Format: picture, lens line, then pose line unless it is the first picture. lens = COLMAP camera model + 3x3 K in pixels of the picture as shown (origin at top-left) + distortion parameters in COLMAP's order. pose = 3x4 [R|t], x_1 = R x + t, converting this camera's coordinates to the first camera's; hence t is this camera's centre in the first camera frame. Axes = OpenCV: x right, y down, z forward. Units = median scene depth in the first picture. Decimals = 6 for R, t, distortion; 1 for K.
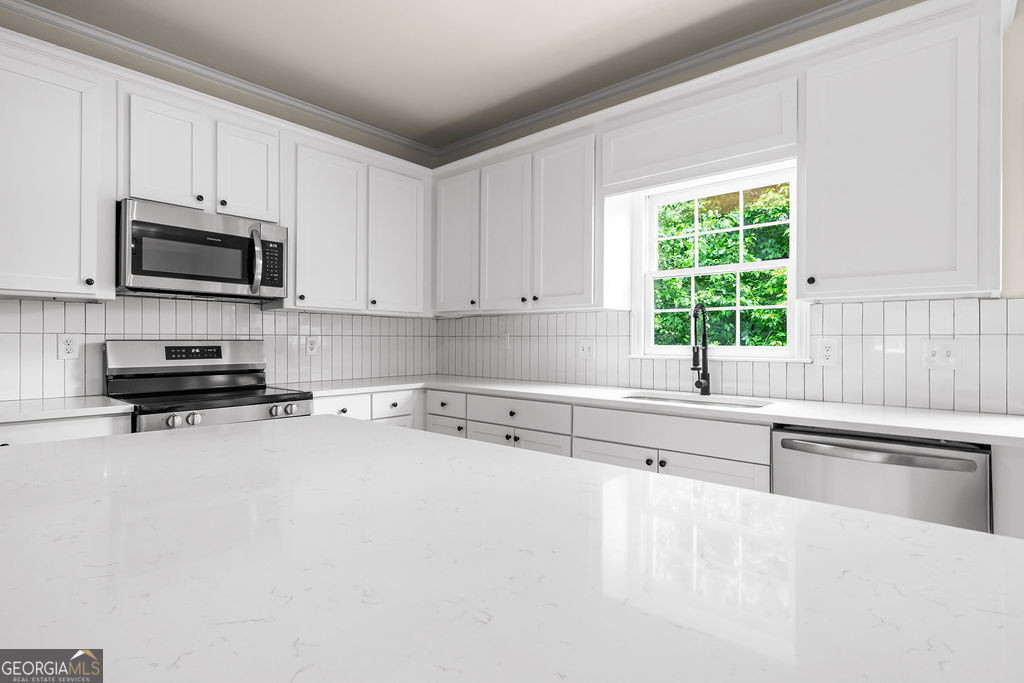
lens RADIAL K [[513.2, 0, 512.0], [0, 513.2, 341.5], [0, 0, 1]] dist [0.001476, 0.000119]
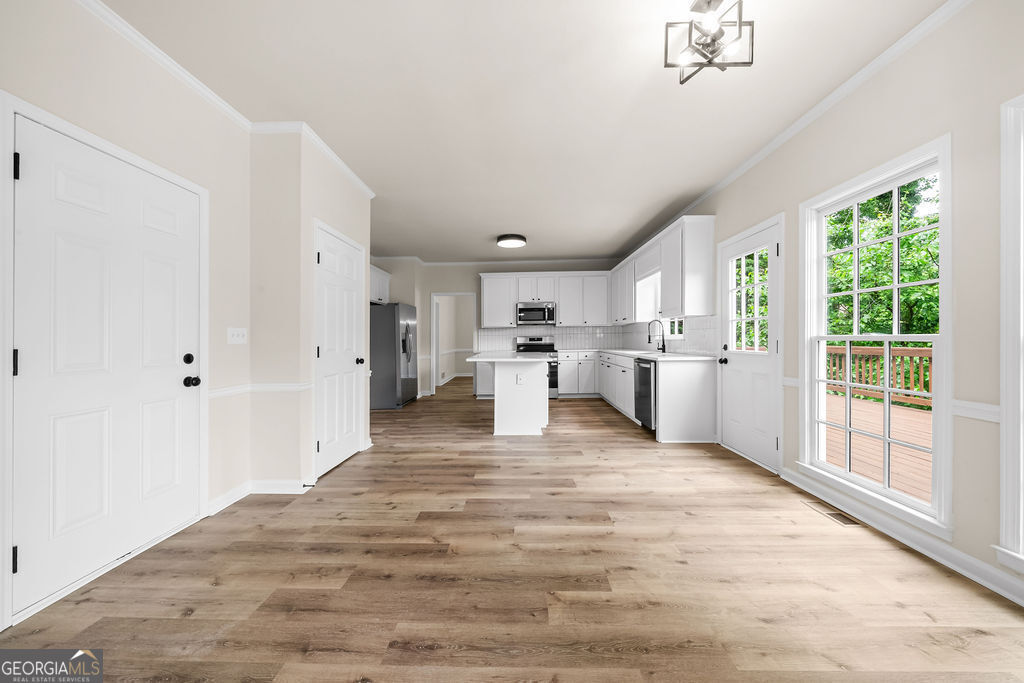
lens RADIAL K [[350.7, 0, 515.3], [0, 350.7, 340.8], [0, 0, 1]] dist [-0.009215, -0.000044]
pose [[0.643837, -0.010634, -0.765089, 1.238216], [0.019101, 0.999815, 0.002178, 0.021805], [0.764925, -0.016017, 0.643921, -0.751577]]
